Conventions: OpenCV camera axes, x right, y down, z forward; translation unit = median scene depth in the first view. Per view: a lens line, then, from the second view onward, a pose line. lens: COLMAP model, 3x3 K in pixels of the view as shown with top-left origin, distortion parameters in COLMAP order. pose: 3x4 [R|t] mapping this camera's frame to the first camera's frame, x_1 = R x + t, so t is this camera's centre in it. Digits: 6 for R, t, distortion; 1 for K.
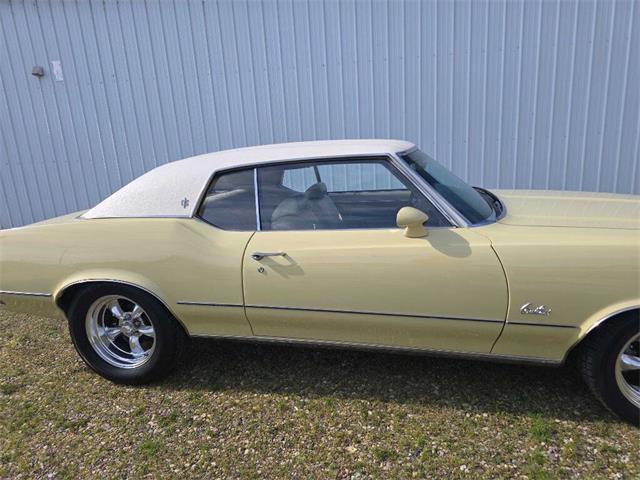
lens RADIAL K [[429.5, 0, 329.9], [0, 429.5, 246.5], [0, 0, 1]] dist [0.043885, -0.038574]
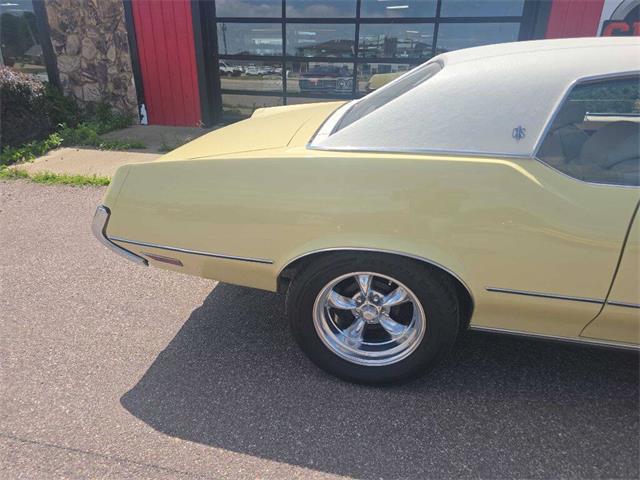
lens RADIAL K [[429.5, 0, 319.5], [0, 429.5, 240.5], [0, 0, 1]] dist [0.043885, -0.038574]
pose [[0.999019, 0.041811, 0.014566, -0.612236], [-0.043747, 0.982823, 0.179292, -0.047781], [-0.006819, -0.179754, 0.983688, 0.364289]]
